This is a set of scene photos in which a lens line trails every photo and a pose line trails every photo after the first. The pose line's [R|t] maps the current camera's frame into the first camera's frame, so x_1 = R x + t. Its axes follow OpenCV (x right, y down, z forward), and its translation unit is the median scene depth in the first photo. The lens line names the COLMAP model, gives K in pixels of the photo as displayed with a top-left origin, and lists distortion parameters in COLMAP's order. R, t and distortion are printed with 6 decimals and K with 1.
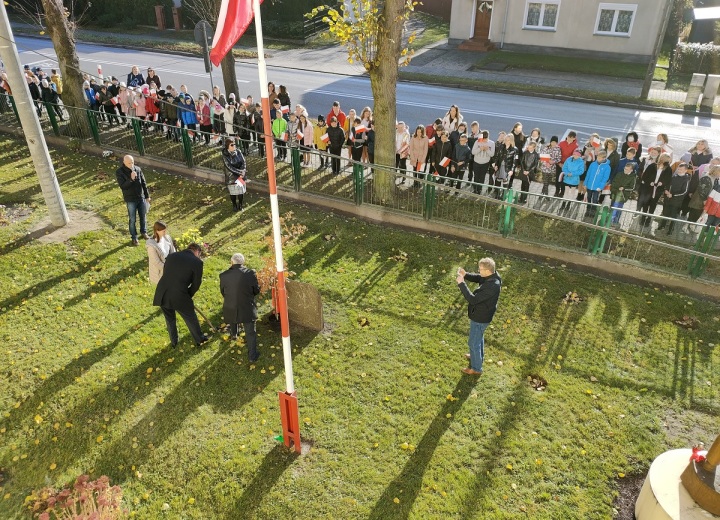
lens RADIAL K [[531.3, 0, 359.0], [0, 531.3, 258.0], [0, 0, 1]] dist [0.004222, -0.008984]
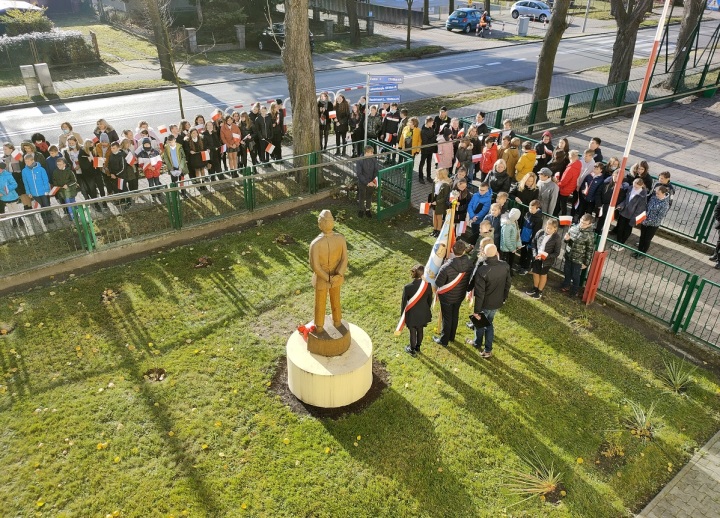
lens RADIAL K [[531.3, 0, 358.5], [0, 531.3, 259.5], [0, 0, 1]] dist [0.004222, -0.008984]
pose [[0.412660, -0.444454, 0.795093, -0.205335], [0.433014, 0.863661, 0.258046, -0.046645], [-0.801380, 0.237801, 0.548854, 0.088520]]
